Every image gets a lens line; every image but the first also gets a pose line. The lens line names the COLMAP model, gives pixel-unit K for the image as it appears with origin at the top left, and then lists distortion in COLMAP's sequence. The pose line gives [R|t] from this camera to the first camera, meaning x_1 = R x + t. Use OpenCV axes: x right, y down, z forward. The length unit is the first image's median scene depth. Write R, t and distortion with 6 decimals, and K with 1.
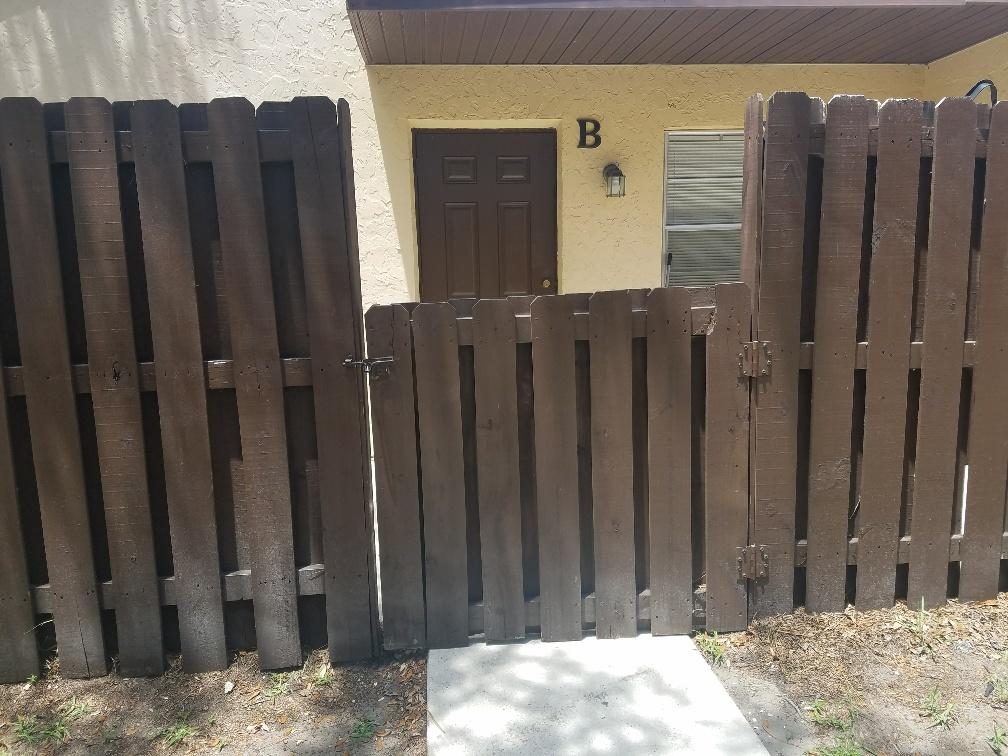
lens RADIAL K [[777.6, 0, 504.4], [0, 777.6, 397.0], [0, 0, 1]] dist [0.126053, -0.180394]
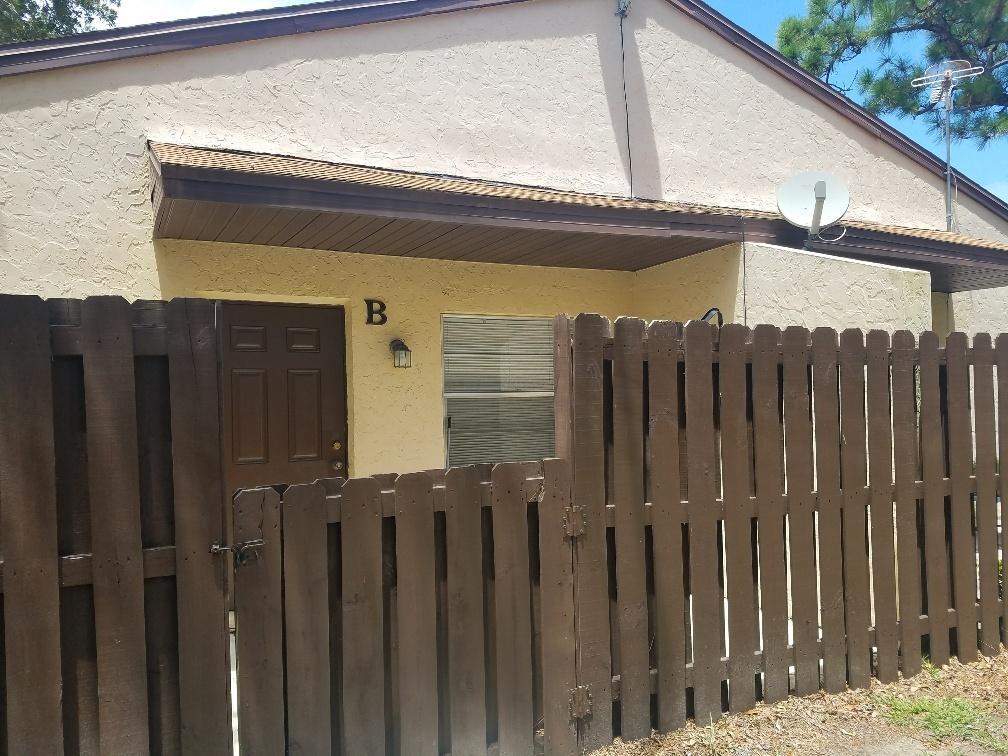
lens RADIAL K [[777.6, 0, 504.4], [0, 777.6, 397.0], [0, 0, 1]] dist [0.126053, -0.180394]
pose [[0.933668, 0.004279, 0.358114, -0.196655], [0.059832, 0.984012, -0.167752, -0.038645], [-0.353106, 0.178052, 0.918485, -0.084109]]
